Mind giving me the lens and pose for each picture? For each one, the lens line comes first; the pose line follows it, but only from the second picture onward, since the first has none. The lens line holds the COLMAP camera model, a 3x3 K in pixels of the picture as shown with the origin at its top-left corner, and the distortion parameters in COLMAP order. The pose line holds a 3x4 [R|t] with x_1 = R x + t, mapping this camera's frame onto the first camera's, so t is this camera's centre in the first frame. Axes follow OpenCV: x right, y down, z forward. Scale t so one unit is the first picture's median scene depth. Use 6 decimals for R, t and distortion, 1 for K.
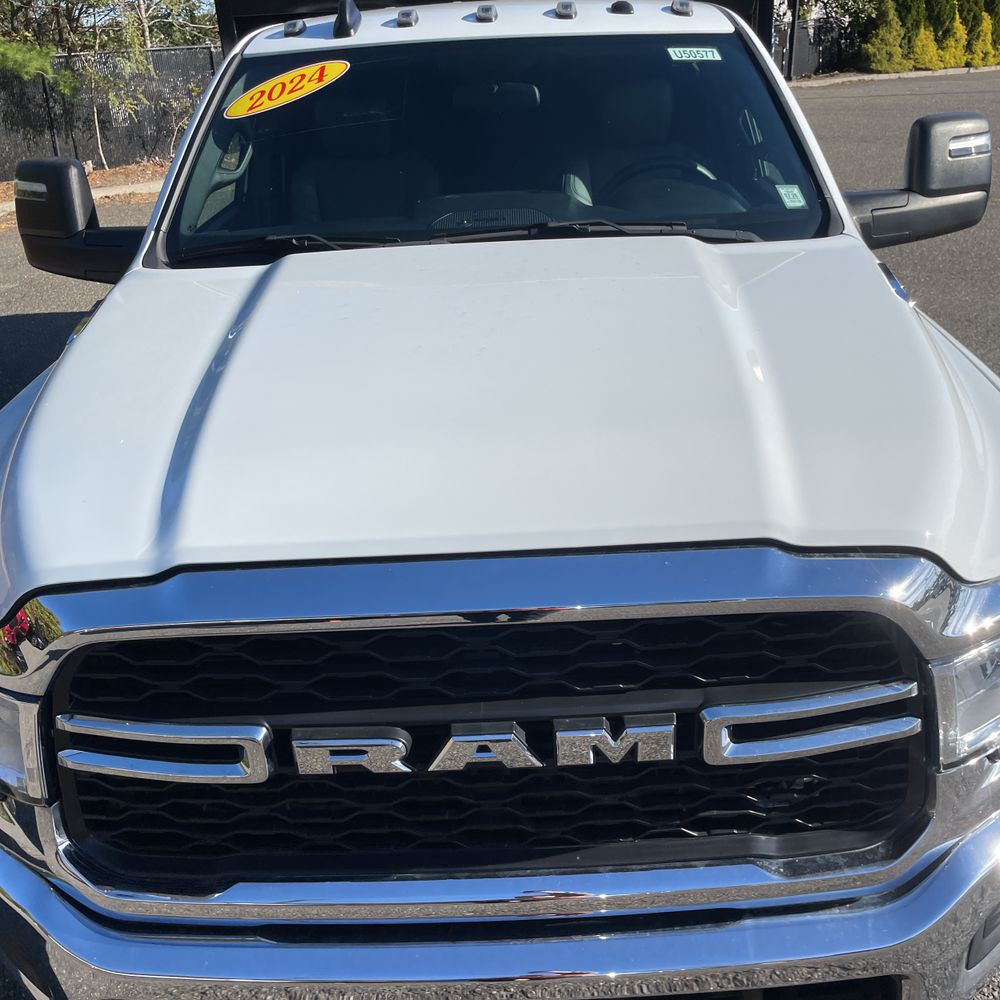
lens RADIAL K [[1005.6, 0, 495.8], [0, 1005.6, 503.0], [0, 0, 1]] dist [0.091554, -0.132134]
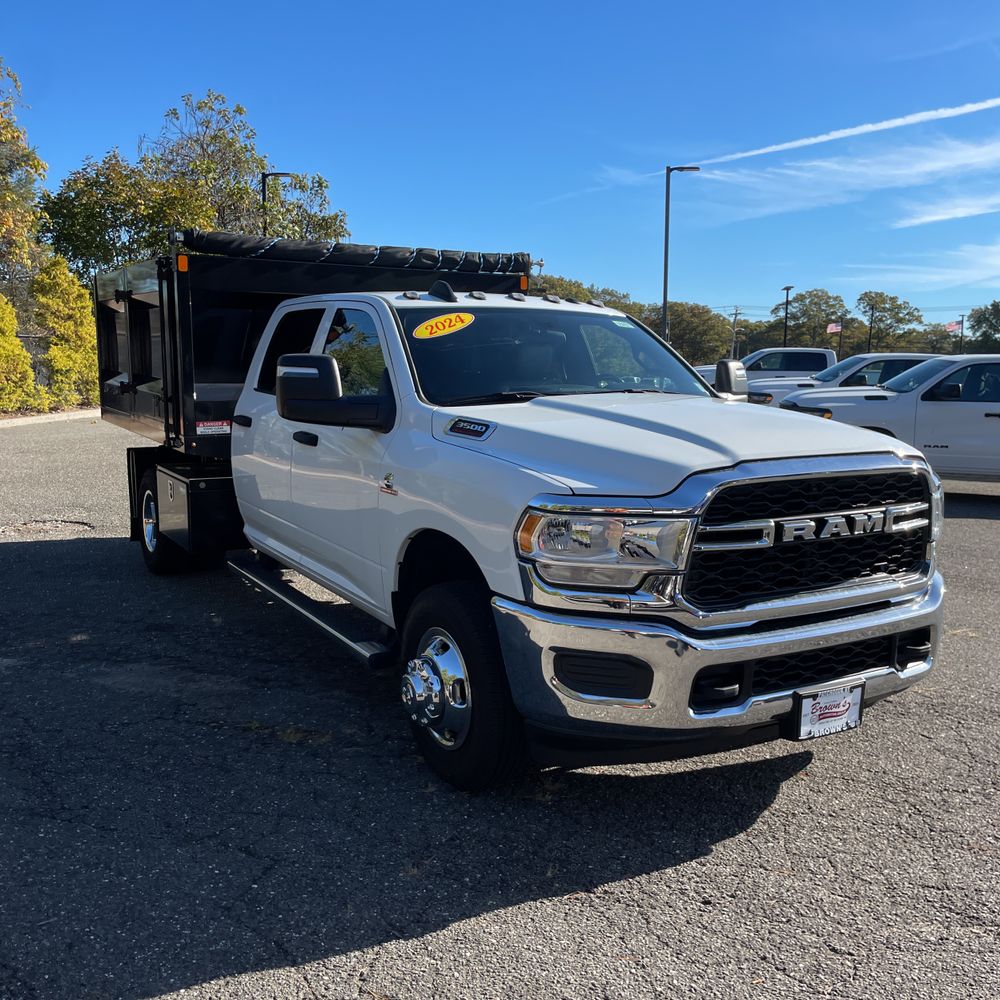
lens RADIAL K [[1005.6, 0, 495.8], [0, 1005.6, 503.0], [0, 0, 1]] dist [0.091554, -0.132134]
pose [[0.859741, -0.012629, 0.510575, -1.014520], [0.160554, 0.955696, -0.246712, 0.328045], [-0.484839, 0.294083, 0.823679, -0.382299]]
